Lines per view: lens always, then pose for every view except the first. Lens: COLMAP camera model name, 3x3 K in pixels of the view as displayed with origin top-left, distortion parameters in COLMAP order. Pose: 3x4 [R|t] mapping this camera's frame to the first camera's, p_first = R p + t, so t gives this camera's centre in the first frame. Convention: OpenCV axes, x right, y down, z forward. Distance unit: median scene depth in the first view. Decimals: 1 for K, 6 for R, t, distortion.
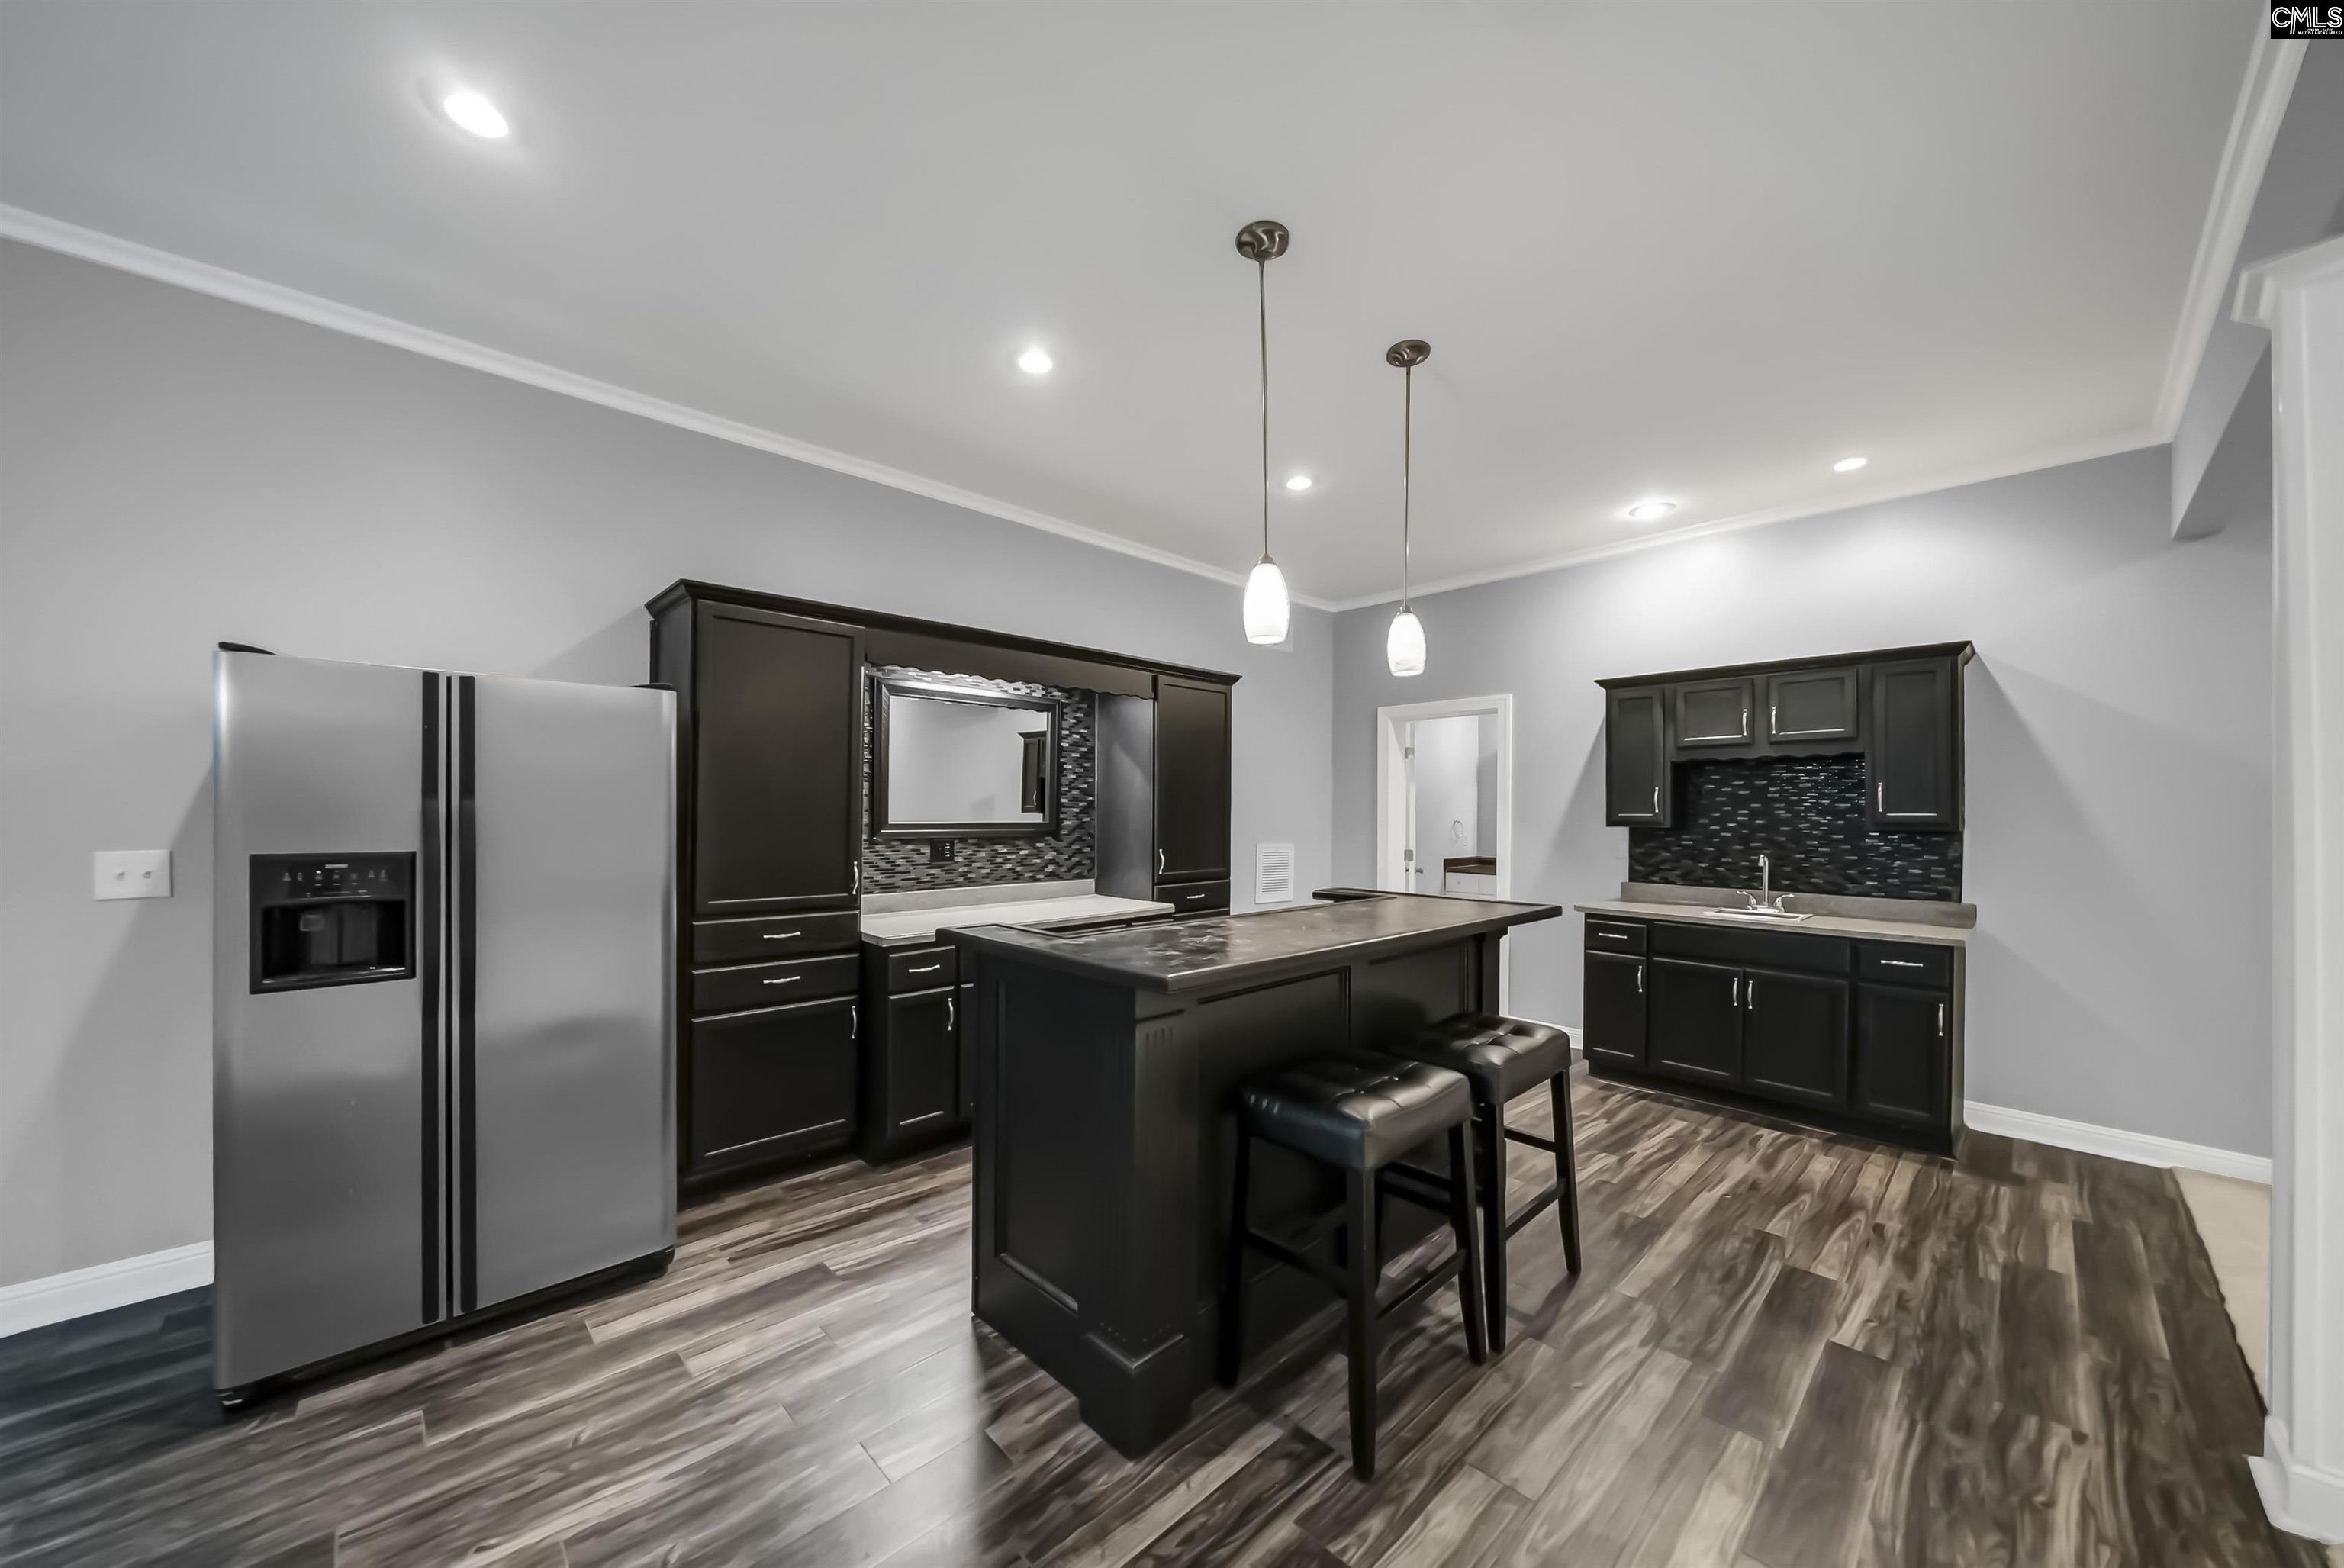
lens RADIAL K [[830.2, 0, 1125.5], [0, 830.2, 811.9], [0, 0, 1]] dist [-0.002017, 0.000150]
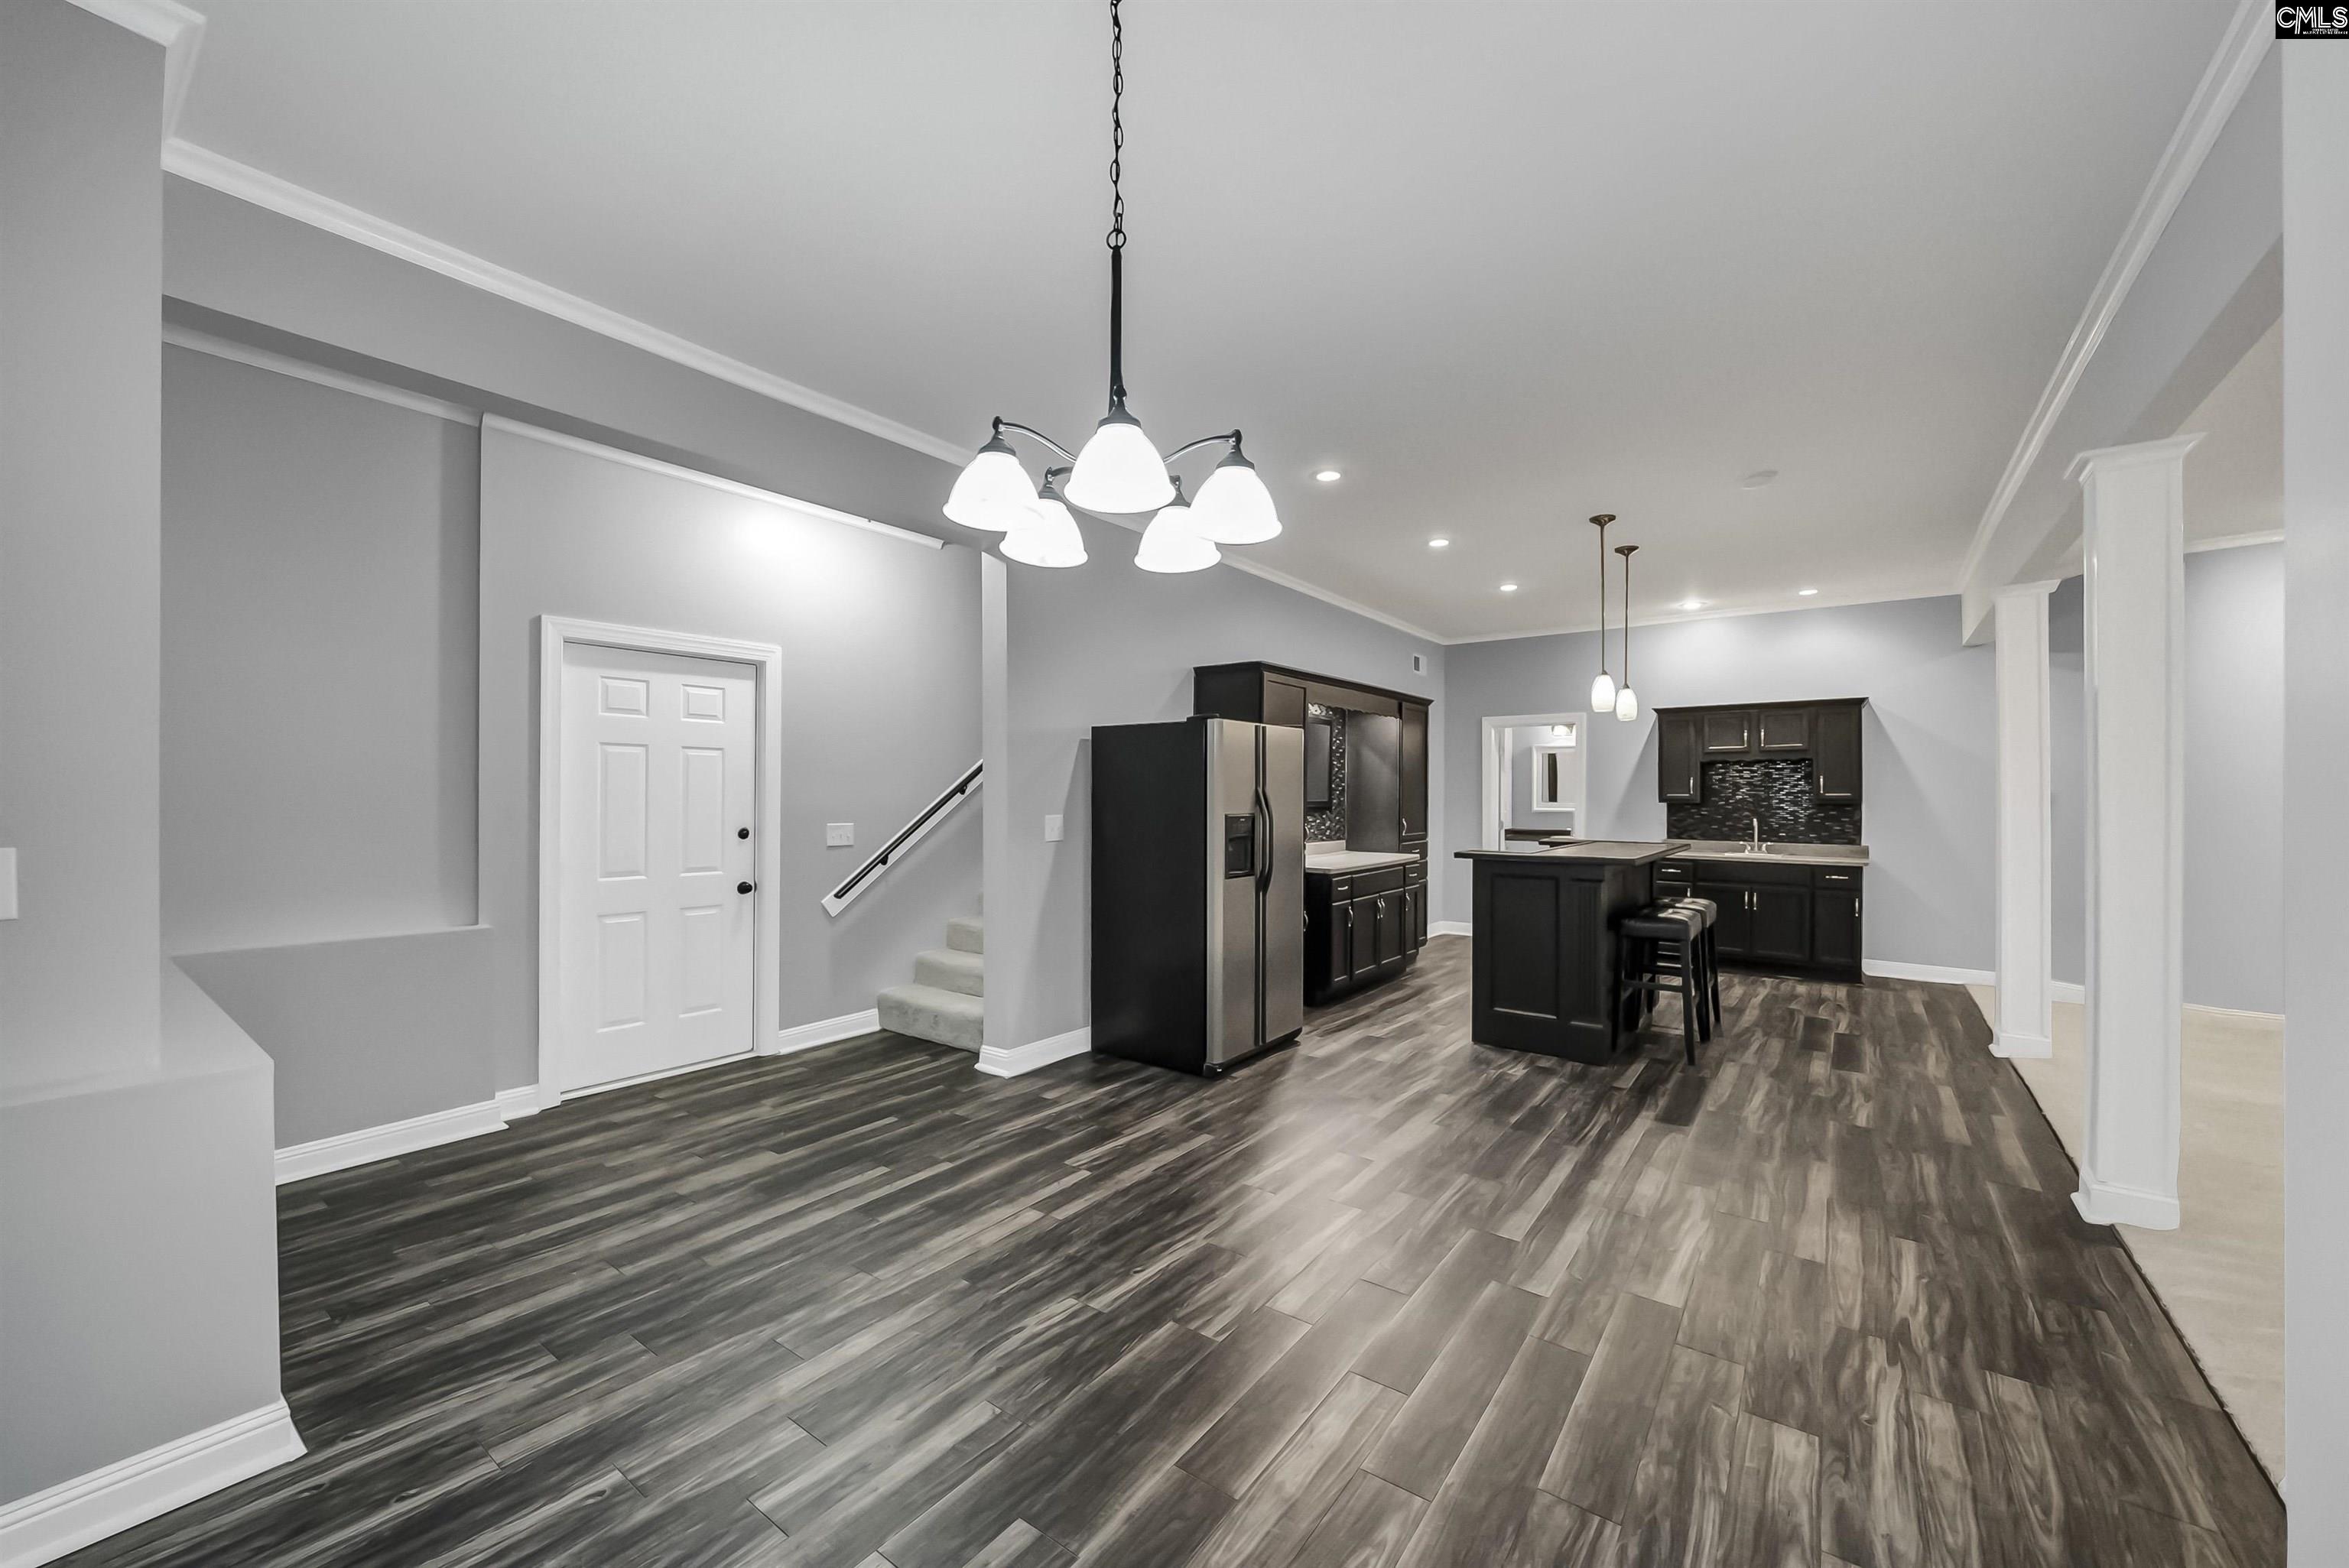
lens RADIAL K [[911.3, 0, 1178.1], [0, 911.3, 790.7], [0, 0, 1]] dist [0.013706, 0.000207]
pose [[0.980240, -0.000117, 0.197814, -0.761939], [0.000601, 0.999997, -0.002386, -0.001256], [-0.197813, 0.002458, 0.980237, -0.595256]]
